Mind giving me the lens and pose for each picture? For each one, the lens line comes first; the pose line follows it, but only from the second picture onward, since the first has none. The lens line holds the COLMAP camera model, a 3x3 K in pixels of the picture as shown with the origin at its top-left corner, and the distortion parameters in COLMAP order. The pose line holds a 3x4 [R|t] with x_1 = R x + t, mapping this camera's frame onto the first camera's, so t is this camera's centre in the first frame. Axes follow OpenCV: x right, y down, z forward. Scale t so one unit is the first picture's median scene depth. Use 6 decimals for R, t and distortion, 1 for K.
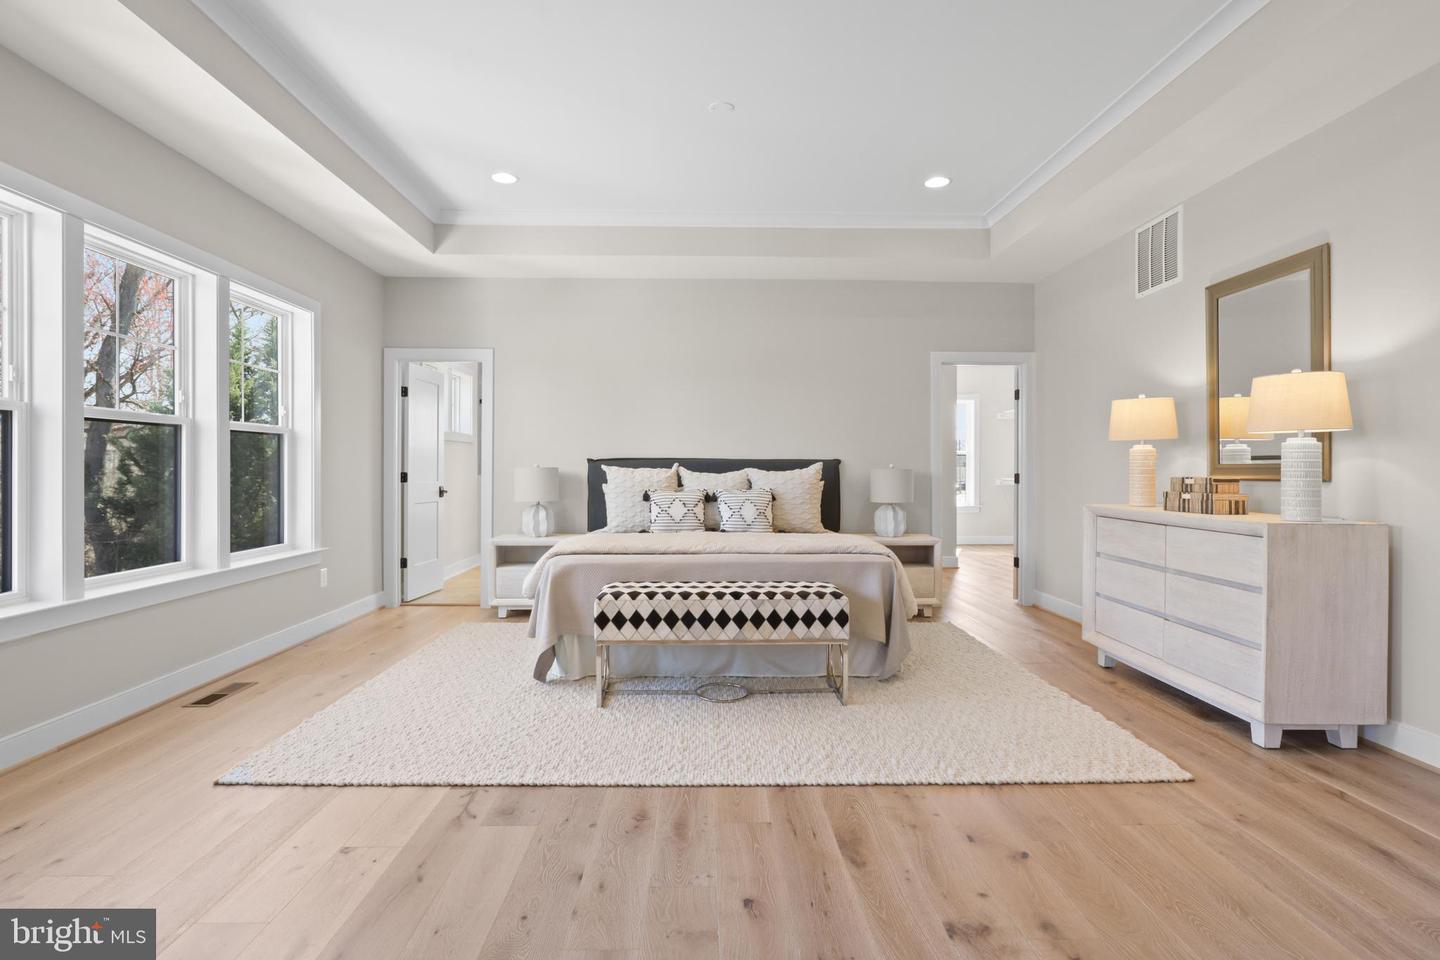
lens RADIAL K [[722.0, 0, 719.2], [0, 722.0, 469.0], [0, 0, 1]] dist [-0.006565, 0.000216]
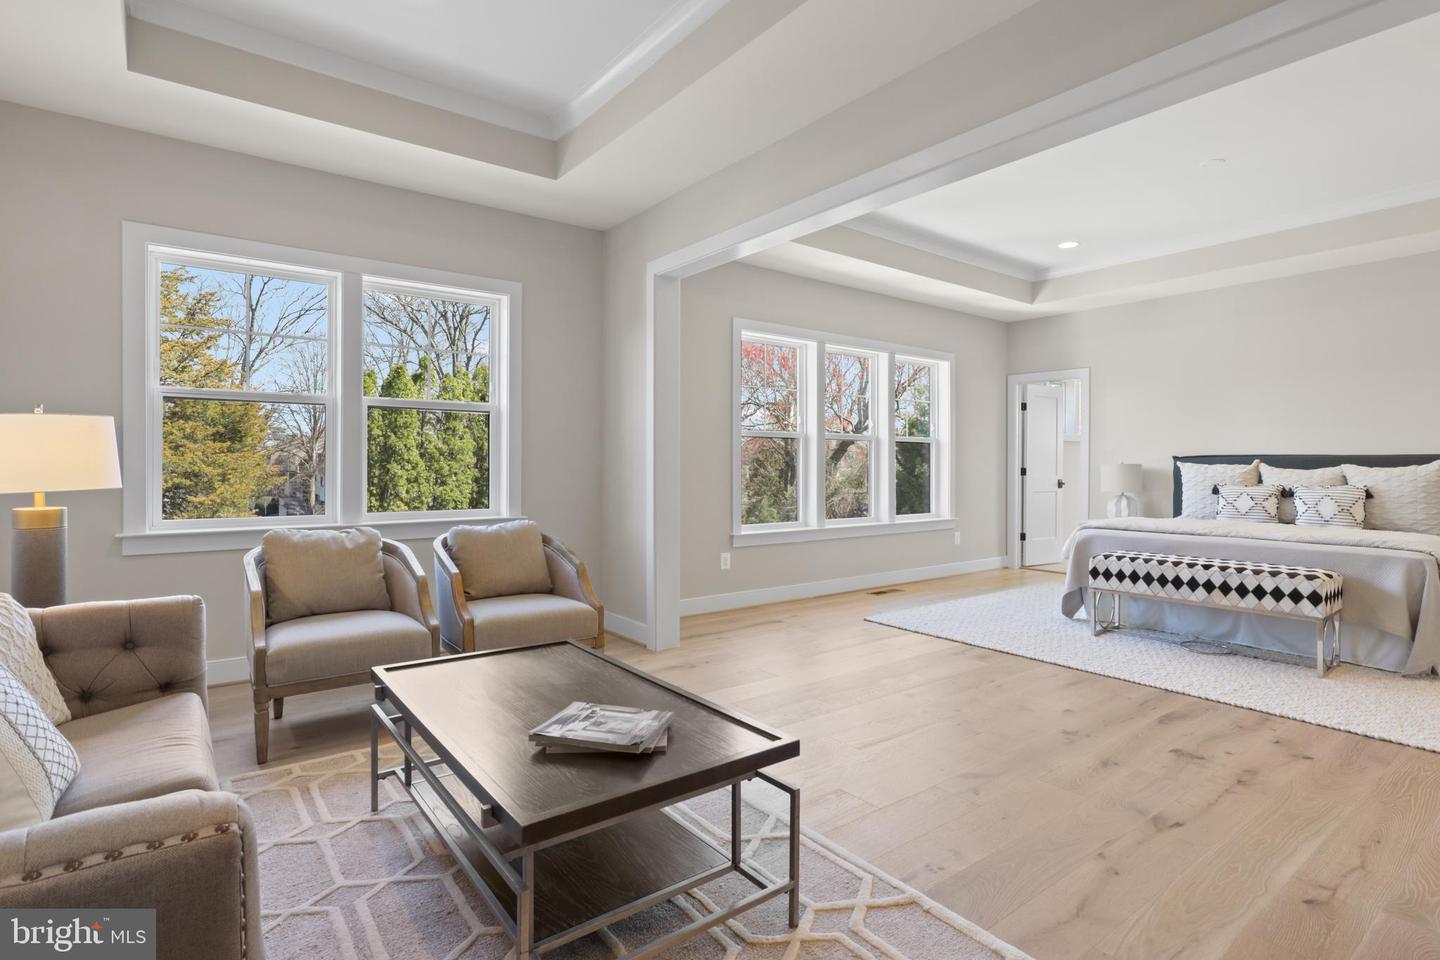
lens RADIAL K [[722.0, 0, 719.2], [0, 722.0, 469.0], [0, 0, 1]] dist [-0.006565, 0.000216]
pose [[0.587244, 0.004721, -0.809396, 0.440801], [-0.003042, 0.999989, 0.003626, 0.005701], [0.809404, 0.000333, 0.587252, -0.327844]]
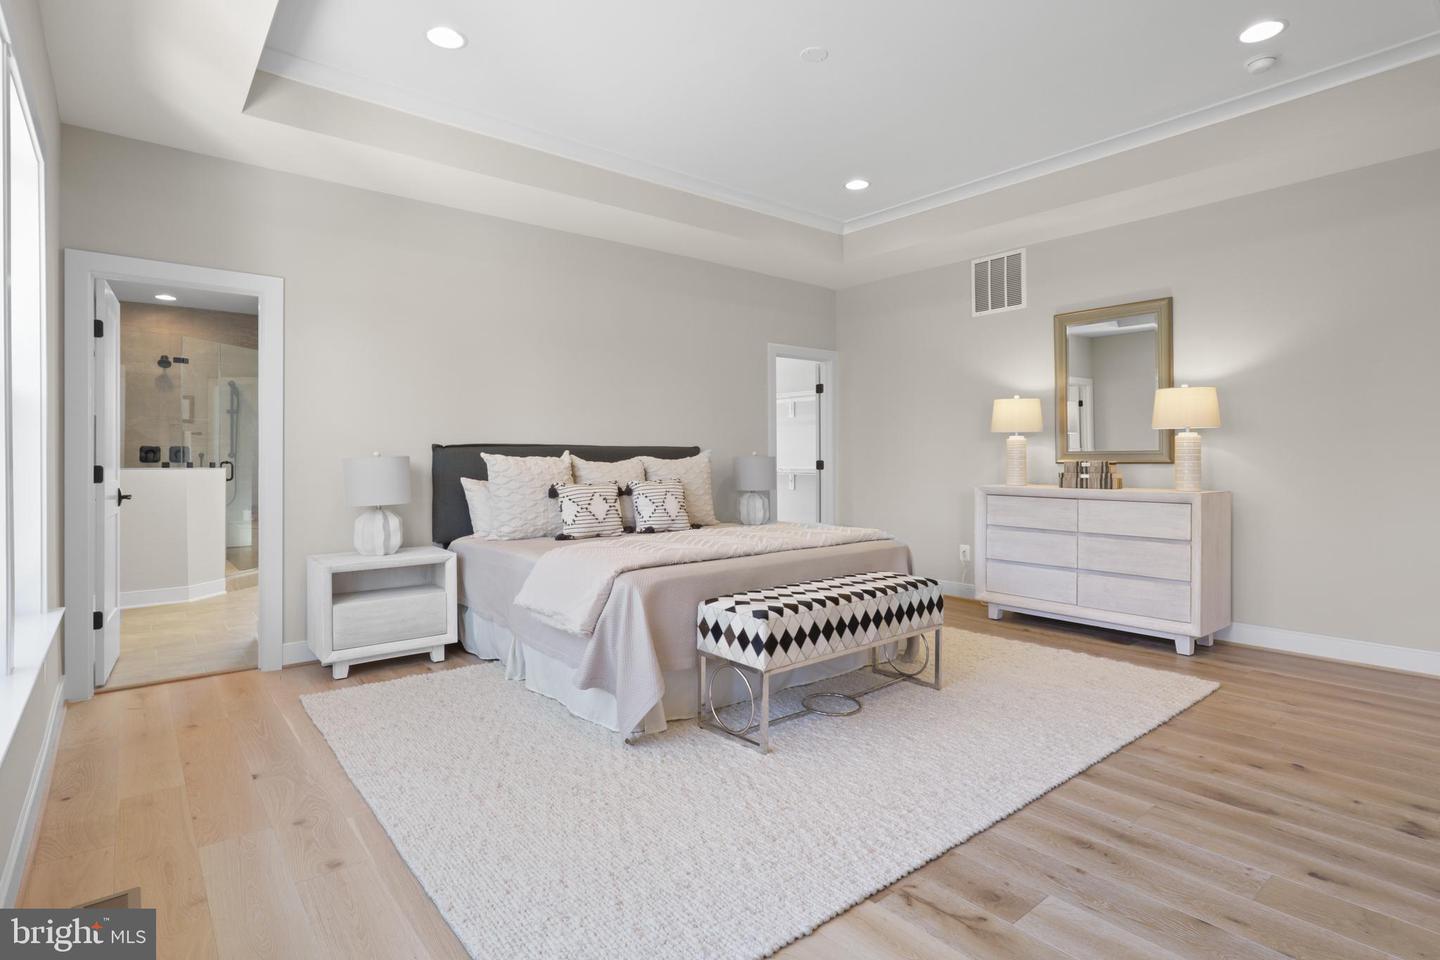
lens RADIAL K [[725.3, 0, 718.7], [0, 725.3, 458.3], [0, 0, 1]] dist [-0.003263, 0.001009]
pose [[0.786297, -0.004934, 0.617829, -0.583465], [0.005099, 0.999986, 0.001496, 0.000512], [-0.617827, 0.001974, 0.786311, 0.329720]]
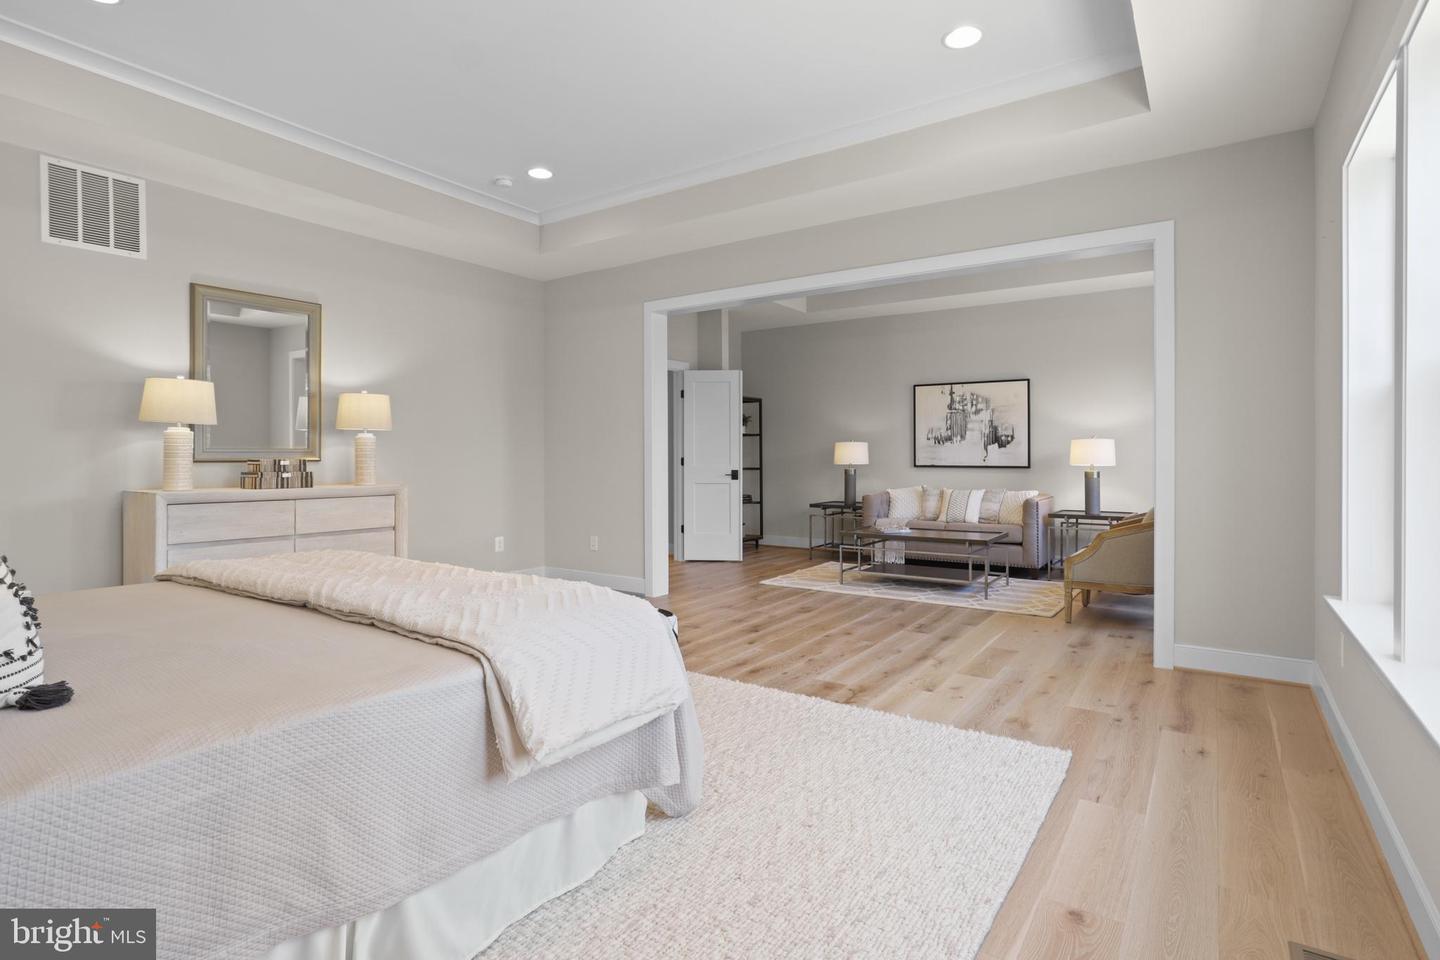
lens RADIAL K [[725.3, 0, 718.7], [0, 725.3, 458.3], [0, 0, 1]] dist [-0.003263, 0.001009]
pose [[-0.808353, -0.004926, 0.588677, -0.567024], [-0.000894, 0.999974, 0.007141, 0.000269], [-0.588697, 0.005246, -0.808337, 1.345822]]
